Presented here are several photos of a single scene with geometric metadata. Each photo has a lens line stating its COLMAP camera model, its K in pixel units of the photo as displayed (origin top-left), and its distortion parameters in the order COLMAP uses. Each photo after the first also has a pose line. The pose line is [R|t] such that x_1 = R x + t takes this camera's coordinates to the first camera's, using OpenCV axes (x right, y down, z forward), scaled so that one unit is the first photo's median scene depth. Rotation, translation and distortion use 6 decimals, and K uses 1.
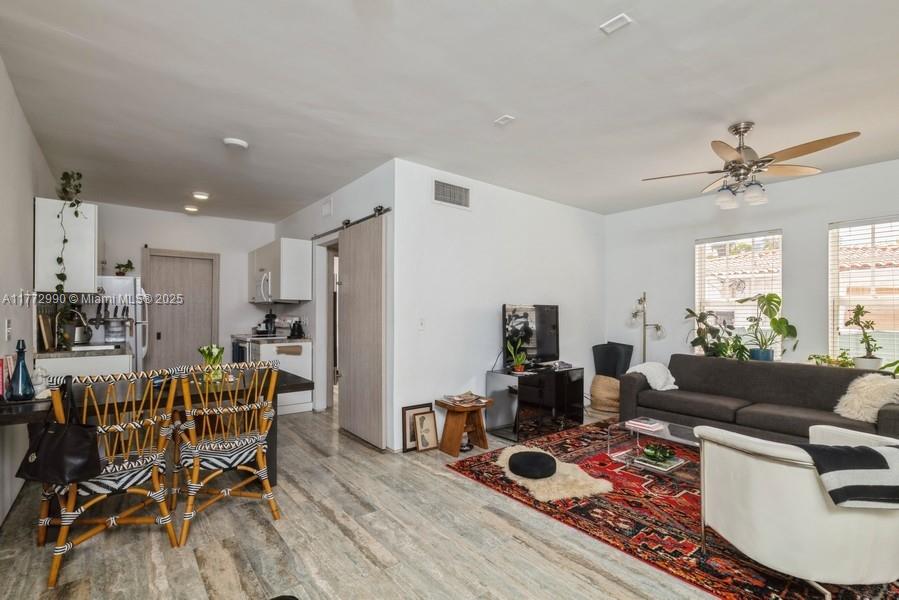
lens RADIAL K [[418.8, 0, 454.6], [0, 418.8, 312.2], [0, 0, 1]] dist [0.001486, 0.000099]
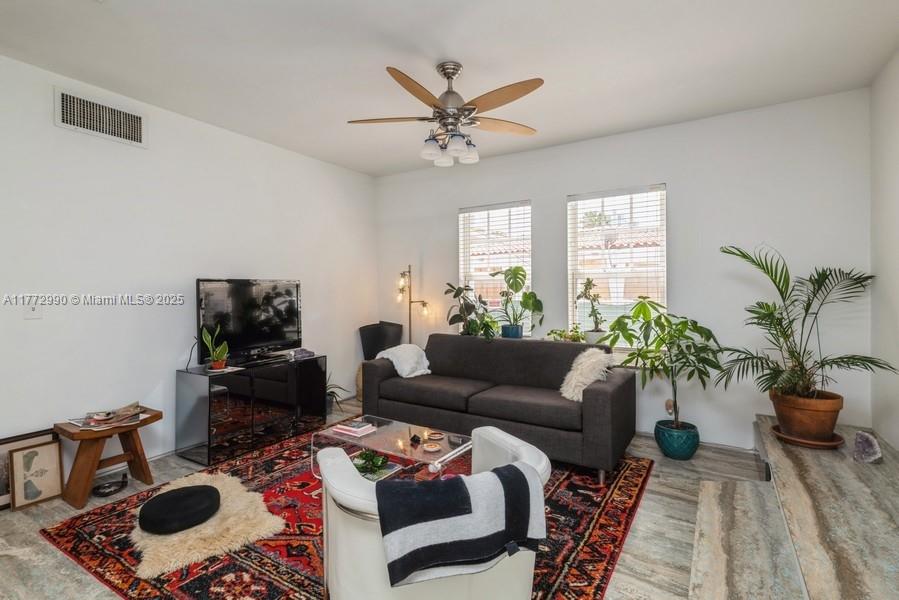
lens RADIAL K [[432.9, 0, 449.4], [0, 432.9, 286.9], [0, 0, 1]] dist [0.025401, 0.000300]
pose [[0.944993, -0.009715, 0.326946, 0.313890], [0.010812, 0.999940, -0.001539, 0.001757], [-0.326911, 0.004989, 0.945042, 0.136433]]
